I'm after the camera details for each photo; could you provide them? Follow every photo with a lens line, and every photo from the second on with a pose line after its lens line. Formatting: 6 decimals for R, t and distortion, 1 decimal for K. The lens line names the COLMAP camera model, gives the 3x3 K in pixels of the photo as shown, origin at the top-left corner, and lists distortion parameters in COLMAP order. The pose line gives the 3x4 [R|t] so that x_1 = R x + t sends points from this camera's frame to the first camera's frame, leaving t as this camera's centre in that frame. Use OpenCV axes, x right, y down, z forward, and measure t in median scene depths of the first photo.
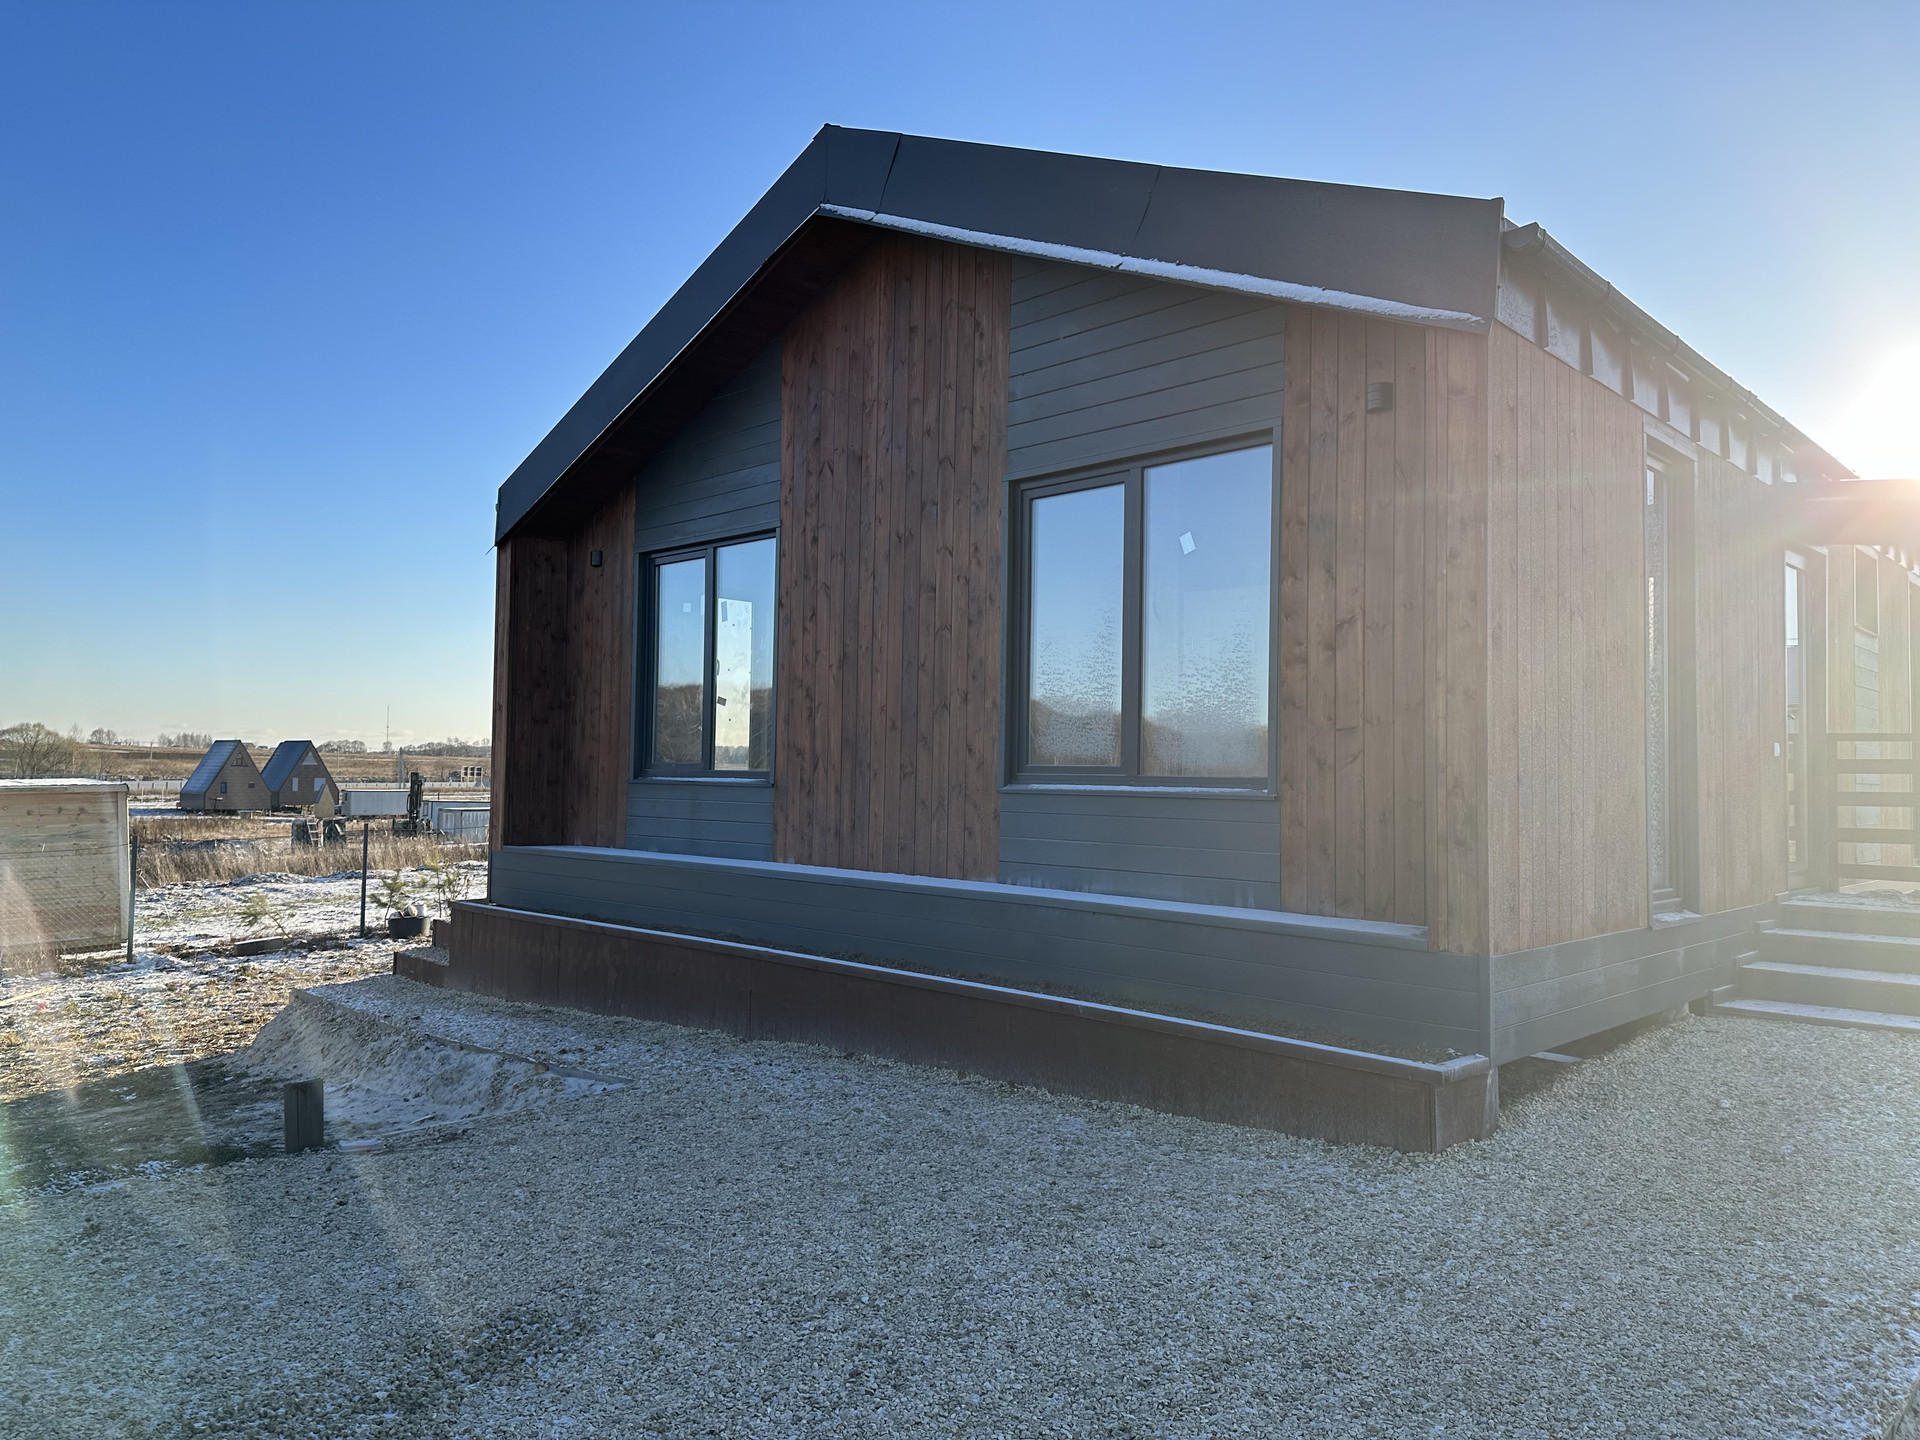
lens RADIAL K [[1340.7, 0, 954.9], [0, 1340.7, 720.6], [0, 0, 1]] dist [0.048576, -0.004464]
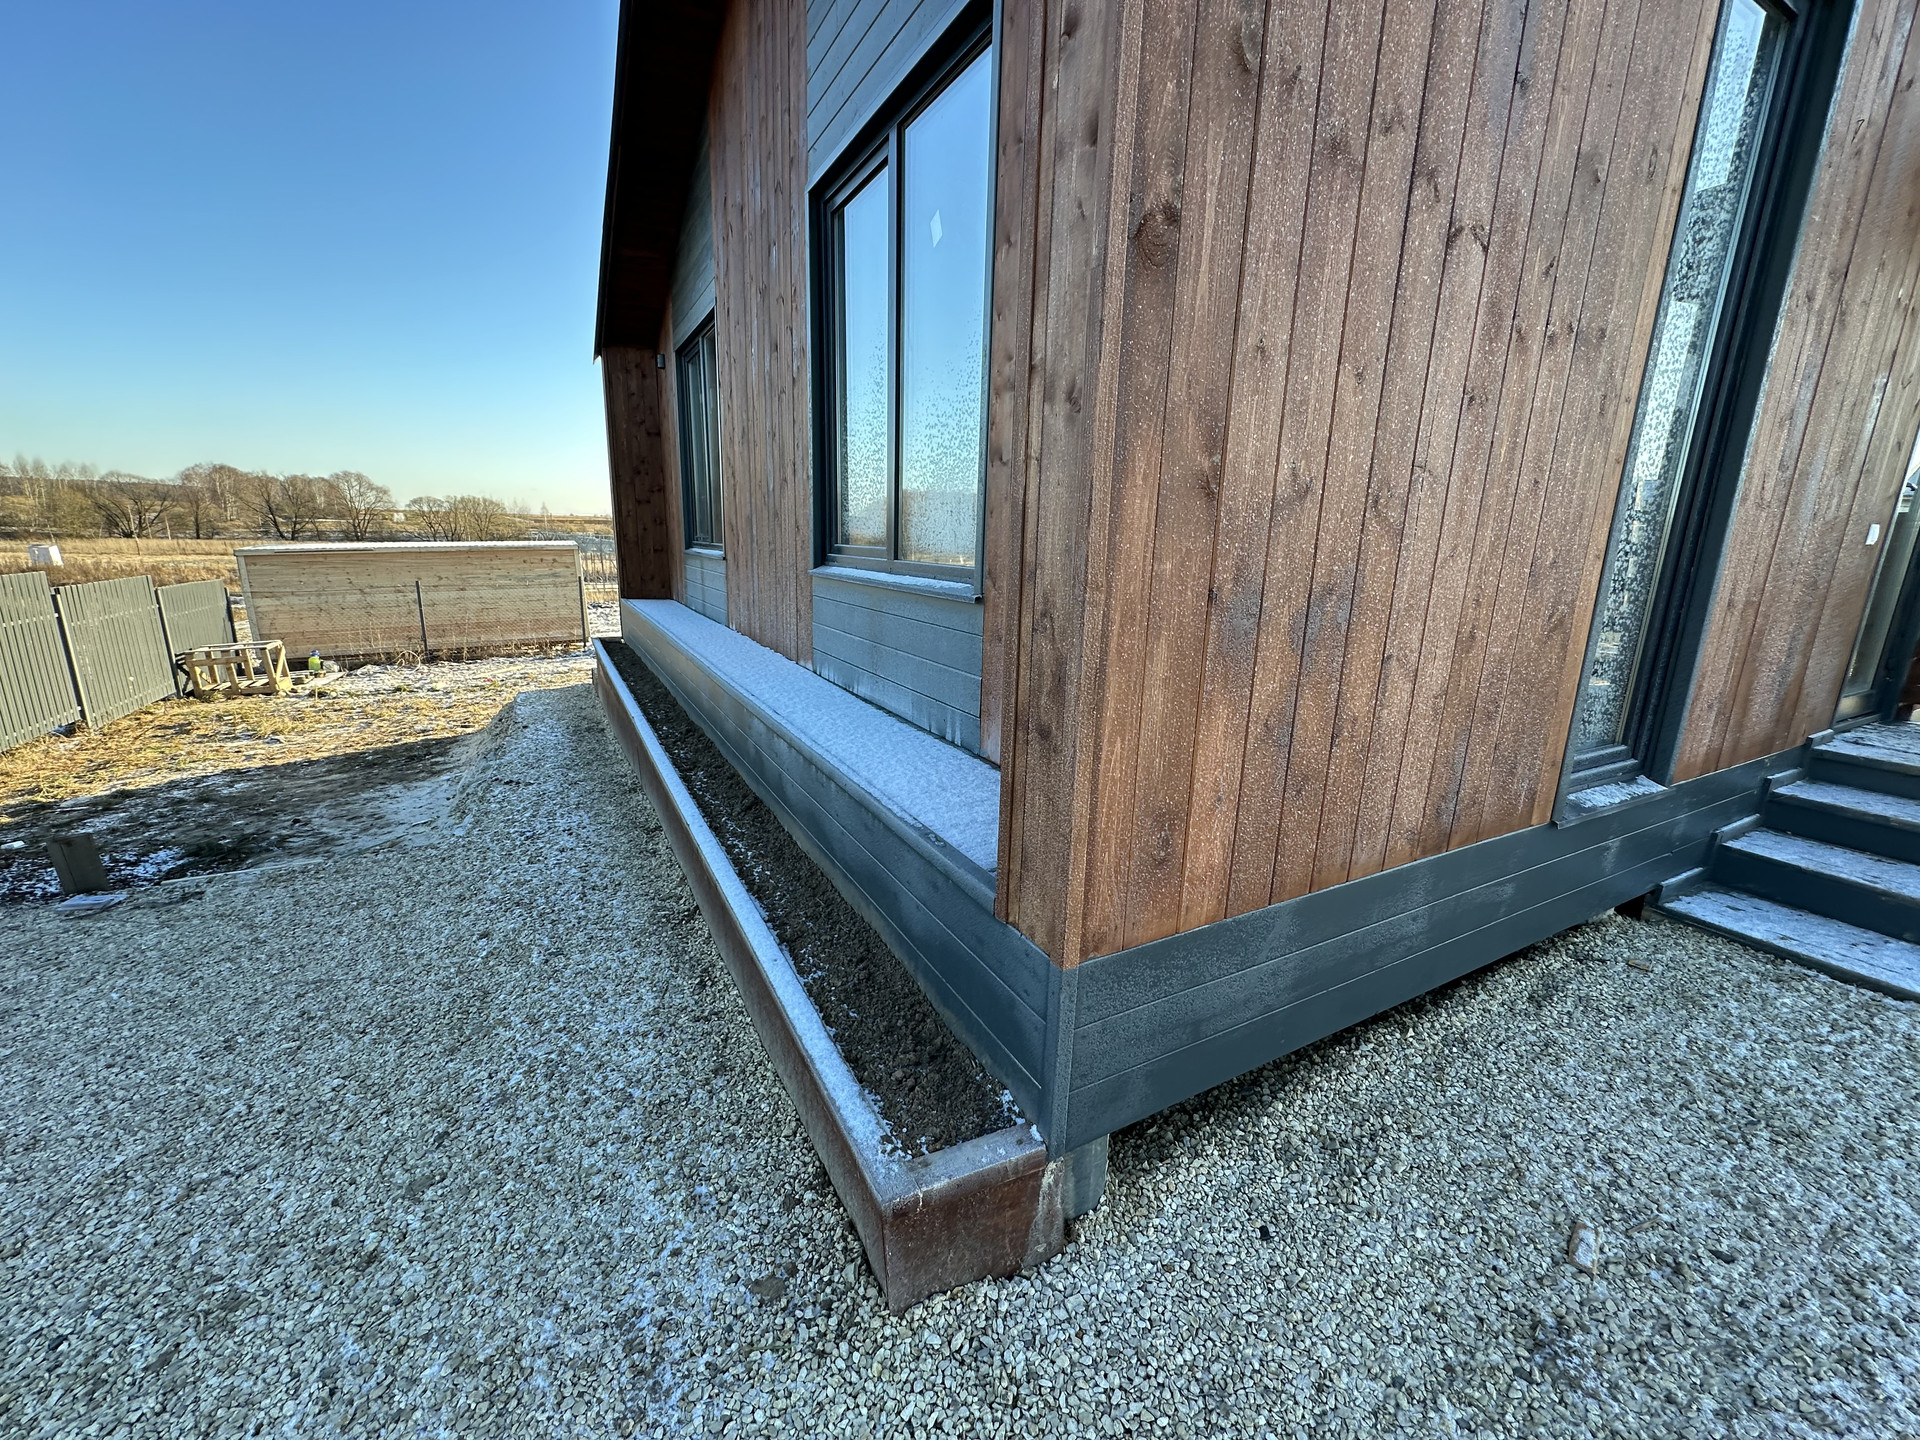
lens RADIAL K [[762.5, 0, 965.6], [0, 762.5, 716.9], [0, 0, 1]] dist [-0.003335, -0.000325]
pose [[0.956799, 0.072346, -0.281604, 0.330283], [0.005401, 0.963959, 0.265998, 0.010337], [0.290699, -0.256027, 0.921924, 0.581065]]
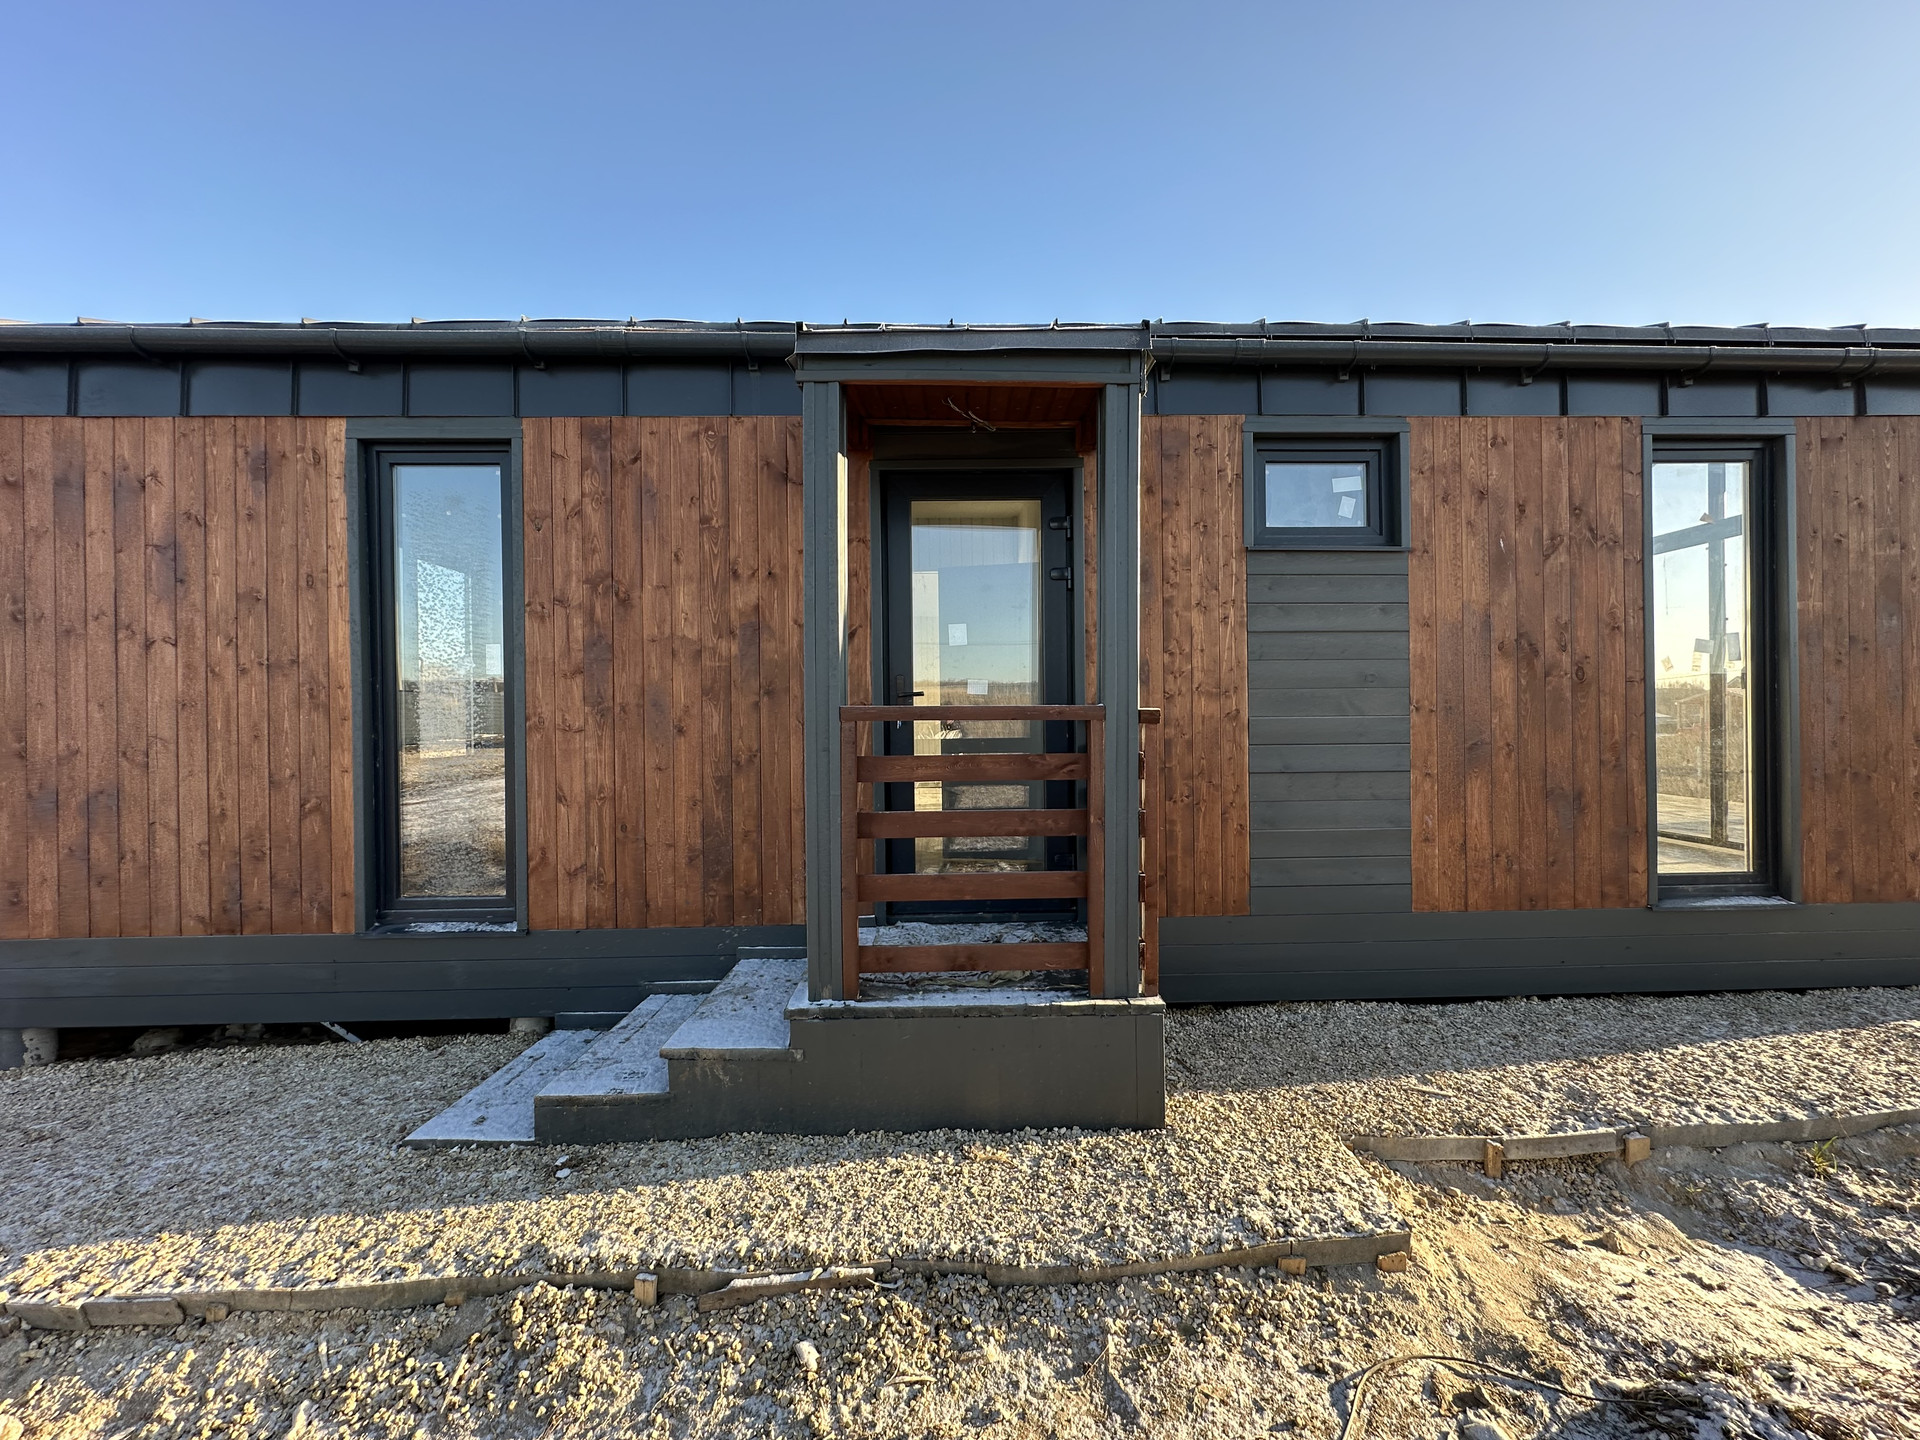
lens RADIAL K [[762.5, 0, 960.1], [0, 762.5, 722.9], [0, 0, 1]] dist [-0.003335, -0.000325]
pose [[0.719864, -0.027914, -0.693553, 1.180003], [0.059136, 0.998025, 0.021211, 0.011244], [0.691591, -0.056283, 0.720093, 0.874751]]
